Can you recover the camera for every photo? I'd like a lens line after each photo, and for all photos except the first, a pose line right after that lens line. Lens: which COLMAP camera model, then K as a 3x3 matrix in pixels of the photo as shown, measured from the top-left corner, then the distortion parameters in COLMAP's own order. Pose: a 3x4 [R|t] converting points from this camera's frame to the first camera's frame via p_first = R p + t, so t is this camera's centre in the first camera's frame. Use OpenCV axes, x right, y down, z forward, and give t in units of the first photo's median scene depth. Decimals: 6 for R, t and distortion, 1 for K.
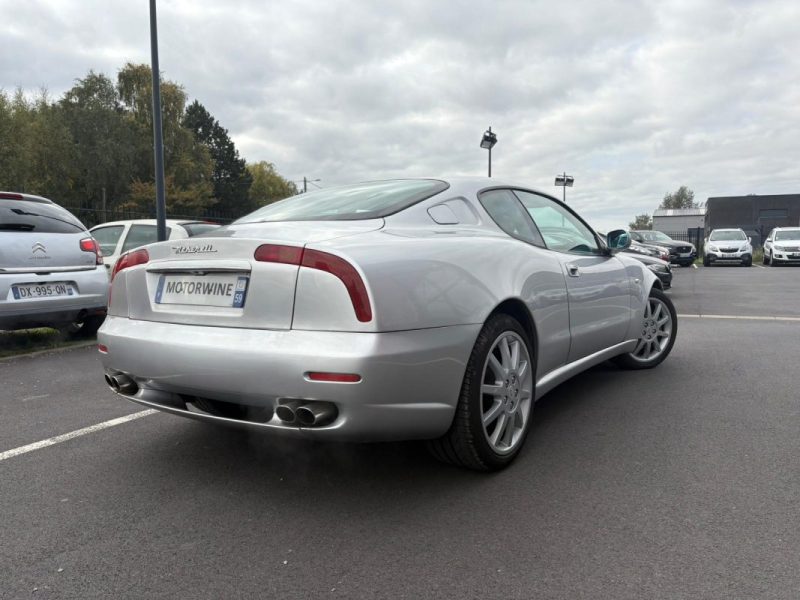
lens RADIAL K [[606.1, 0, 406.7], [0, 606.1, 292.4], [0, 0, 1]] dist [0.036521, -0.034247]
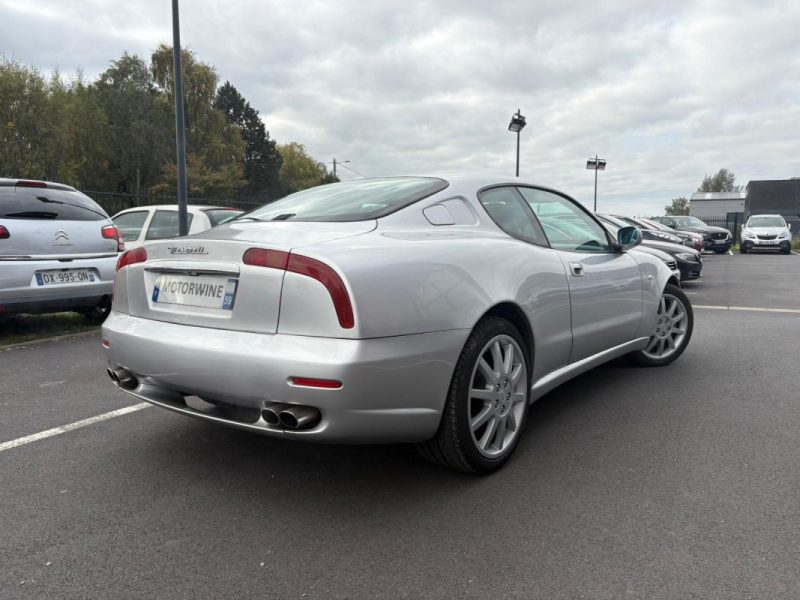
lens RADIAL K [[606.1, 0, 401.2], [0, 606.1, 299.5], [0, 0, 1]] dist [0.036521, -0.034247]
pose [[0.998420, 0.014564, -0.054267, 0.044046], [-0.012352, 0.999088, 0.040879, -0.024594], [0.054813, -0.040144, 0.997689, 0.004130]]
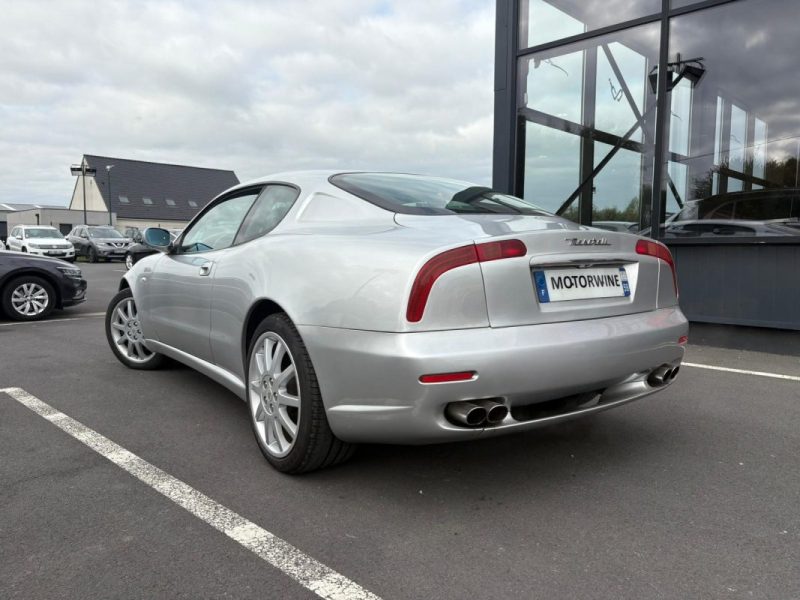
lens RADIAL K [[606.1, 0, 402.7], [0, 606.1, 292.2], [0, 0, 1]] dist [0.036521, -0.034247]
pose [[0.338679, -0.054573, 0.939318, -0.969446], [0.051487, 0.997896, 0.039412, -0.031008], [-0.939492, 0.035014, 0.340776, 0.671241]]
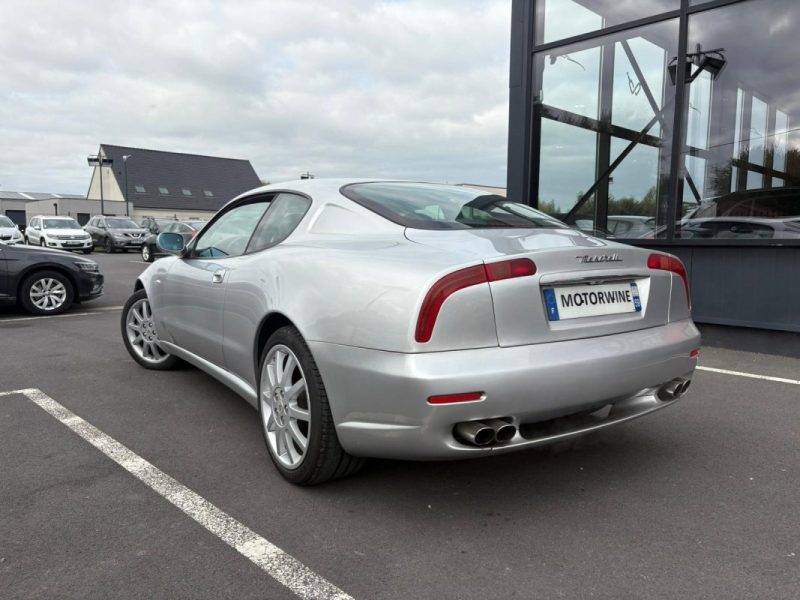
lens RADIAL K [[606.1, 0, 405.3], [0, 606.1, 297.2], [0, 0, 1]] dist [0.036521, -0.034247]
pose [[0.357335, -0.077302, 0.930772, -0.966426], [0.048246, 0.996766, 0.064260, -0.060964], [-0.932729, 0.021943, 0.359909, 0.664863]]
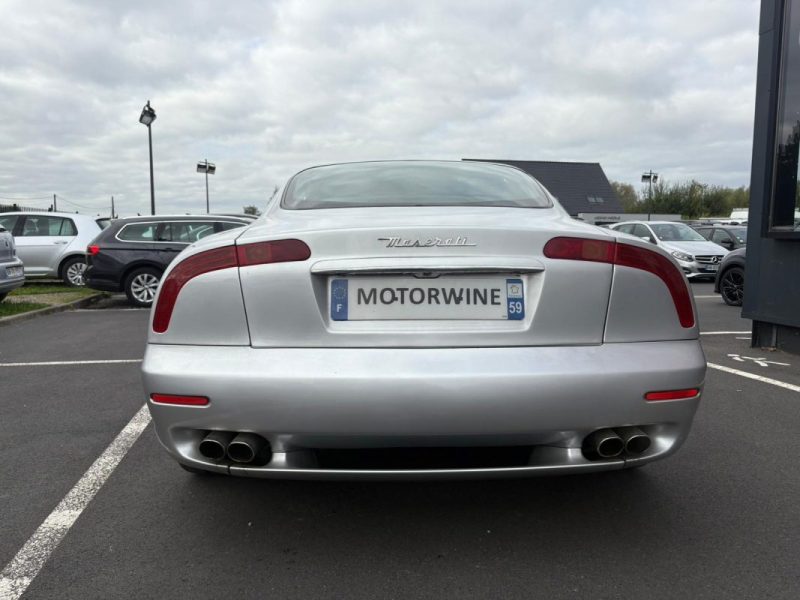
lens RADIAL K [[606.1, 0, 402.2], [0, 606.1, 285.2], [0, 0, 1]] dist [0.036521, -0.034247]
pose [[0.815722, -0.030061, 0.577662, -0.553974], [0.026737, 0.999541, 0.014260, -0.021841], [-0.577825, 0.003812, 0.816151, 0.309478]]
